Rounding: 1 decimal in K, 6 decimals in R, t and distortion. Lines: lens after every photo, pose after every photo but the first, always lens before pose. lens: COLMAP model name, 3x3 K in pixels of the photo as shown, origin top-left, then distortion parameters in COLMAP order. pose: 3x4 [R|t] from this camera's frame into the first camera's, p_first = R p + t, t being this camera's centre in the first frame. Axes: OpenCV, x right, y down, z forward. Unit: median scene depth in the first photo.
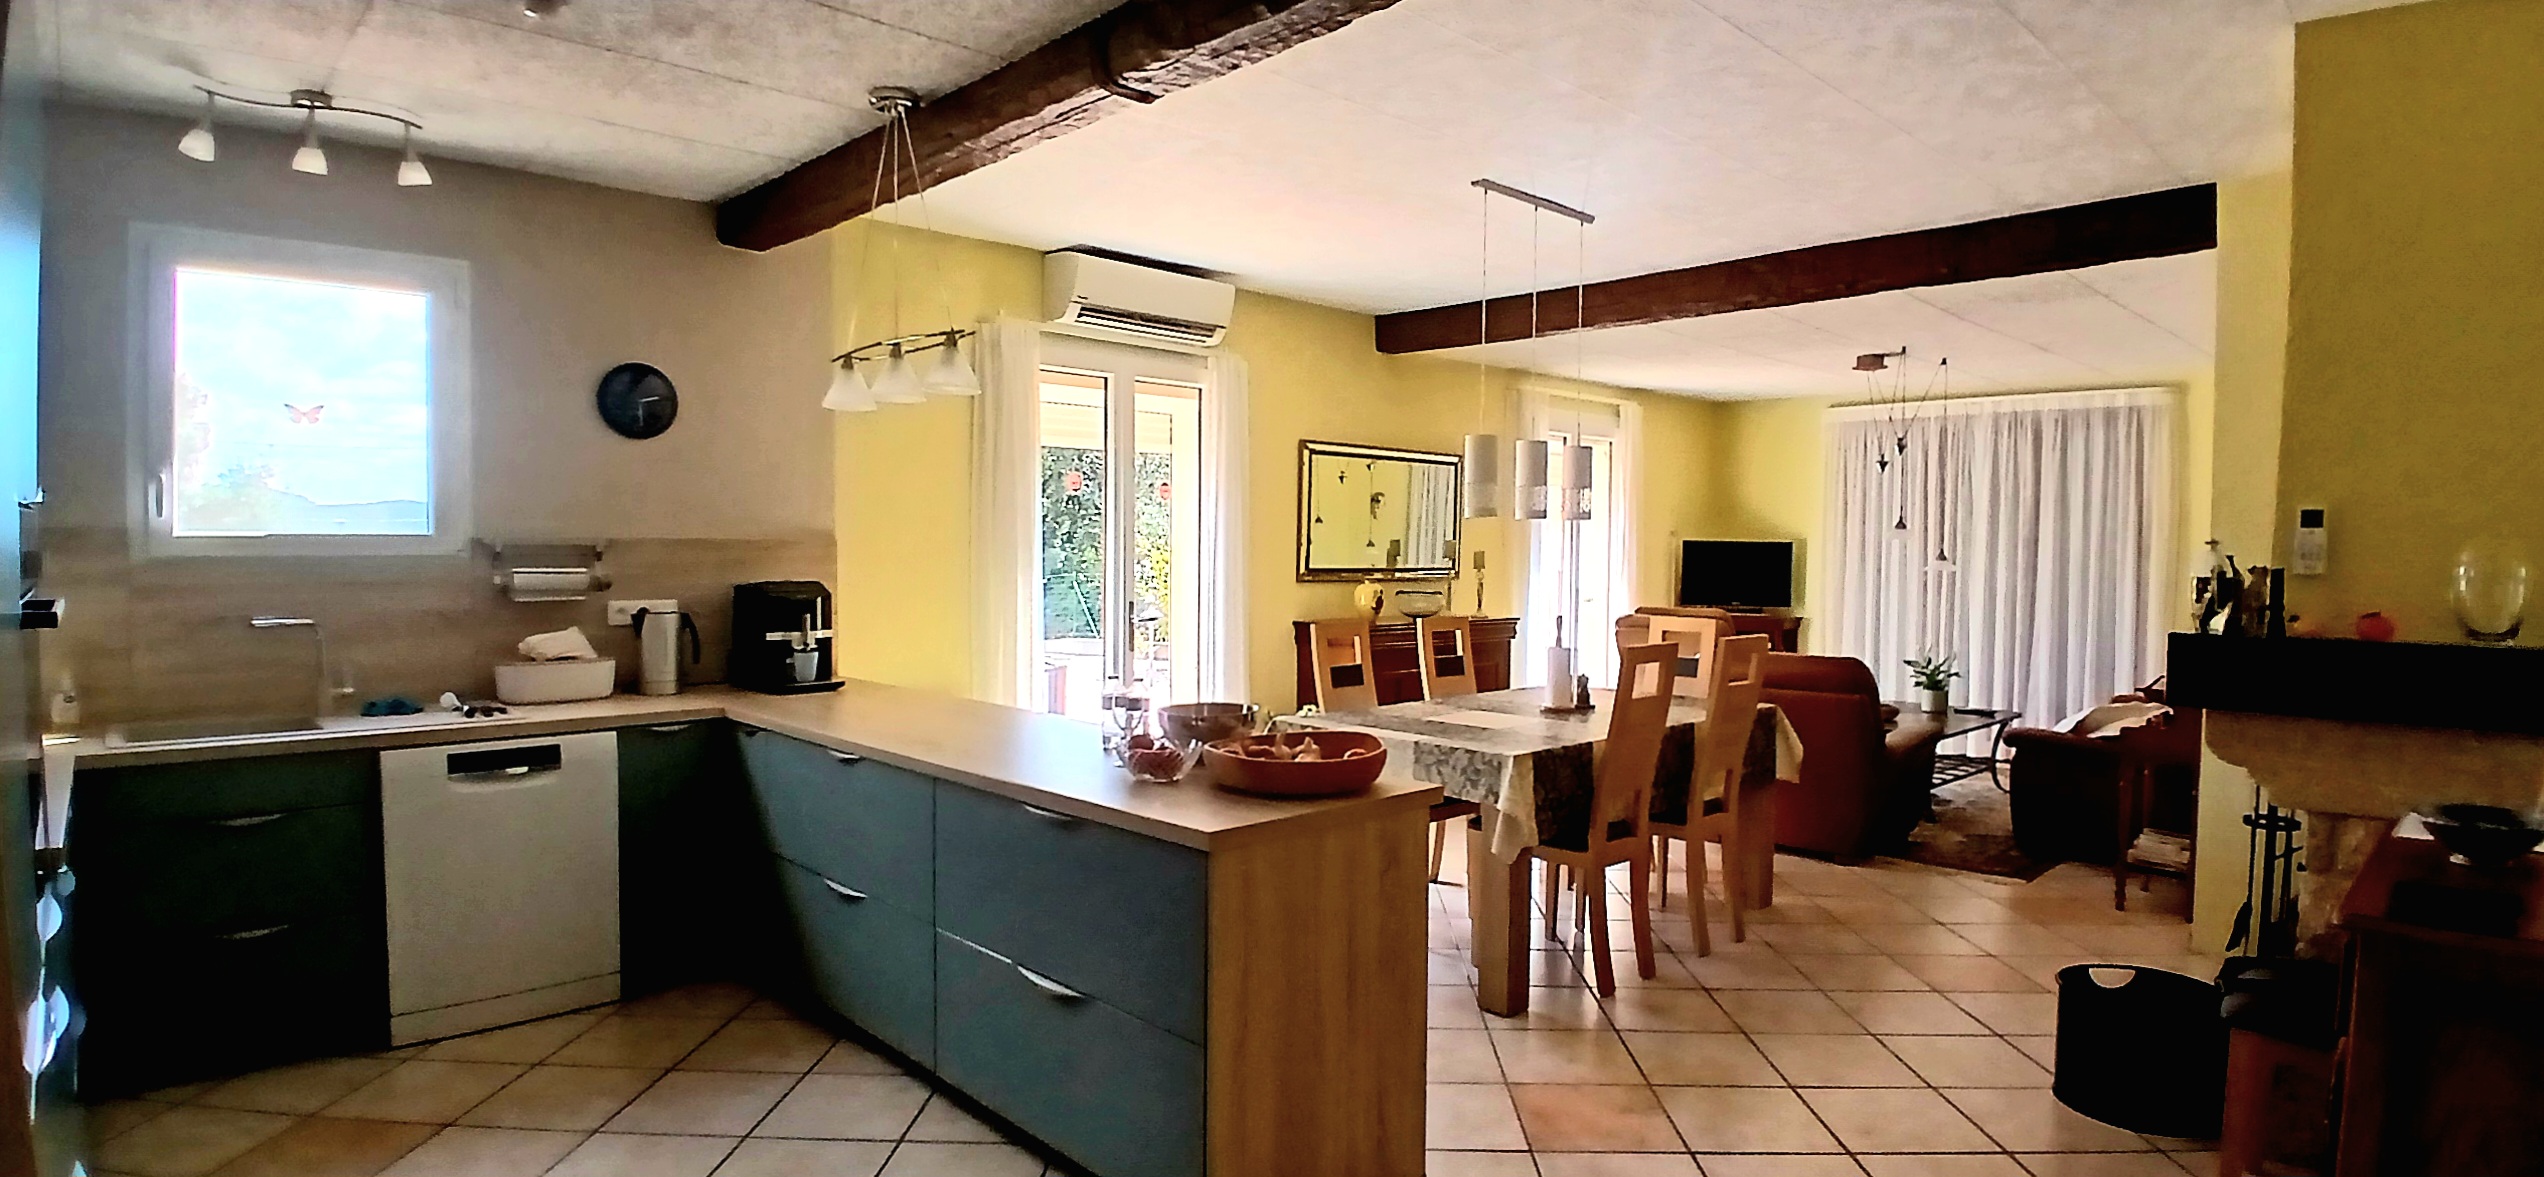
lens RADIAL K [[1251.9, 0, 1314.9], [0, 1251.9, 588.7], [0, 0, 1]] dist [-0.001120, -0.038596]
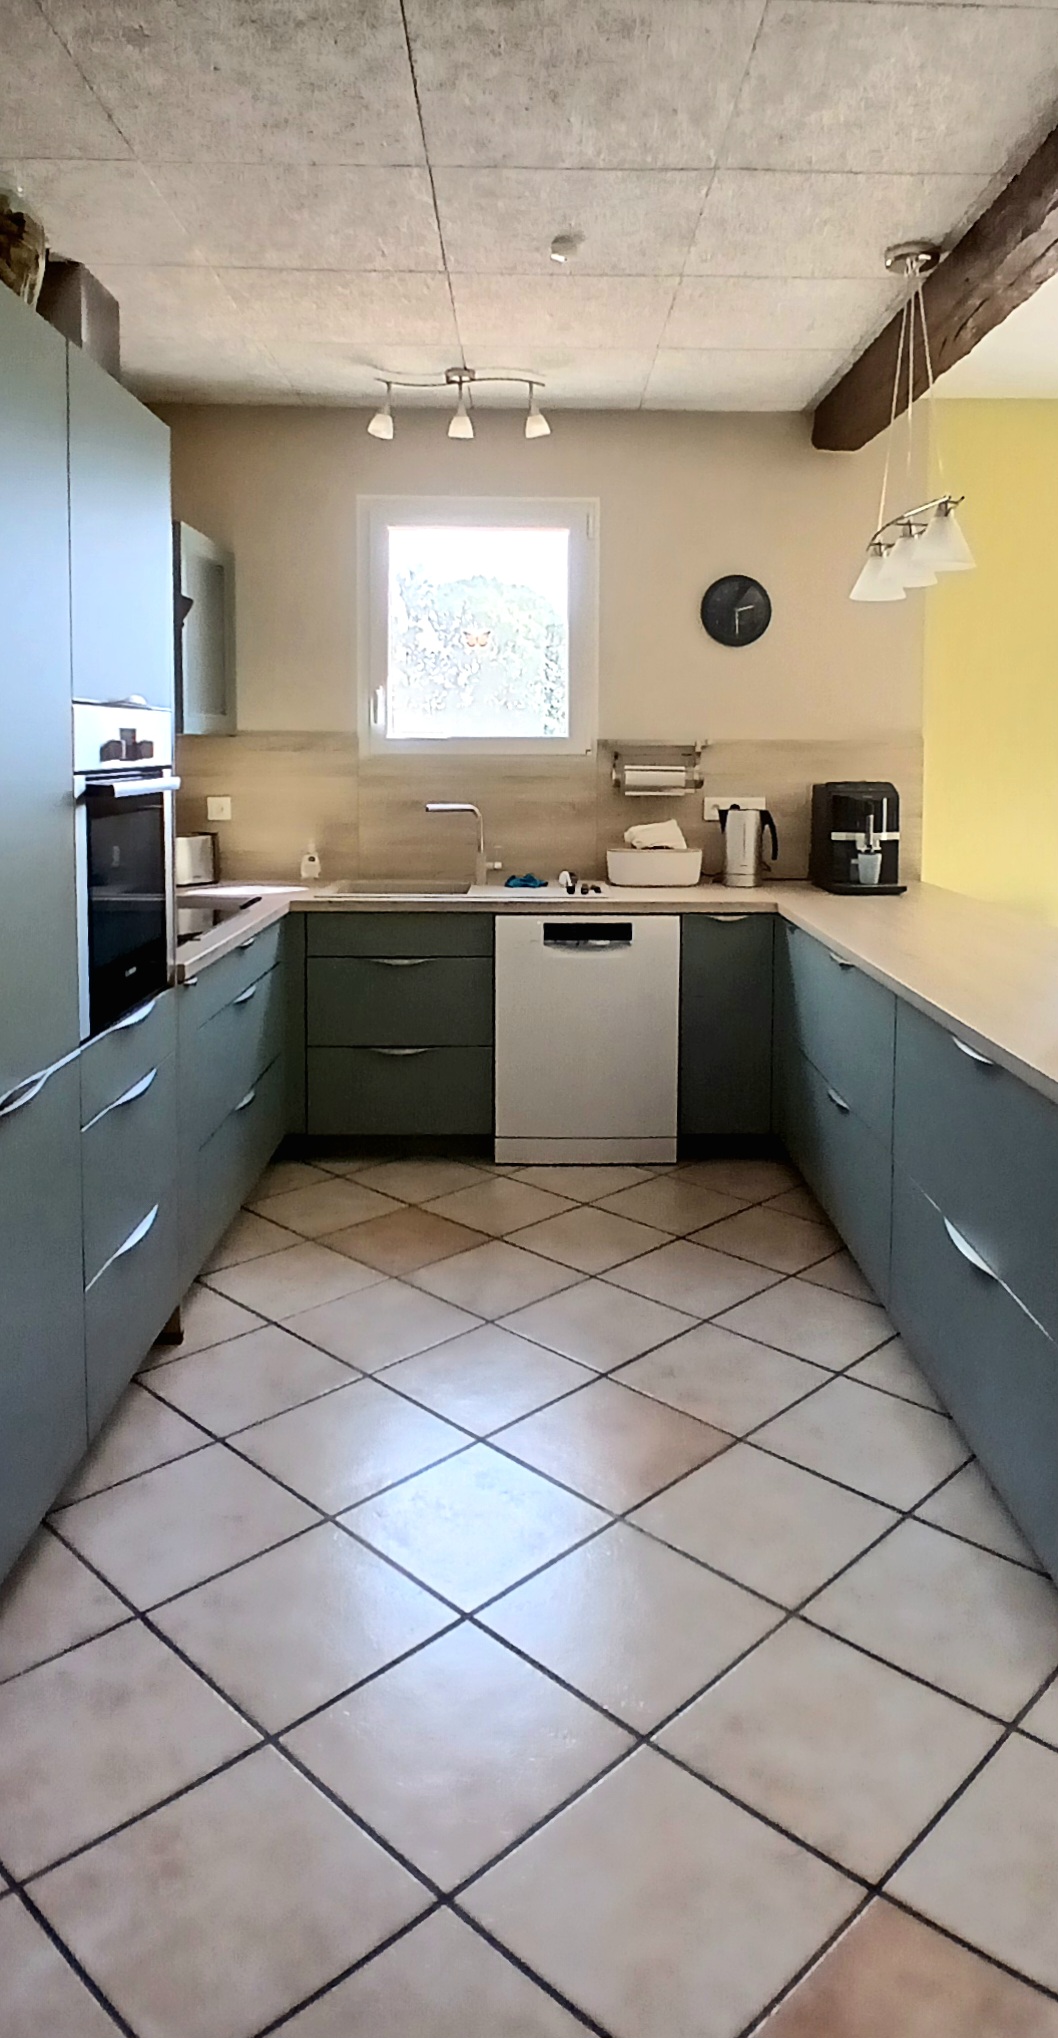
lens RADIAL K [[1275.4, 0, 580.1], [0, 1275.4, 832.3], [0, 0, 1]] dist [-0.019598, -0.000673]
pose [[0.730126, 0.039912, -0.682145, 0.128579], [-0.021972, 0.999148, 0.034942, 0.004662], [0.682959, -0.010524, 0.730381, 0.134548]]
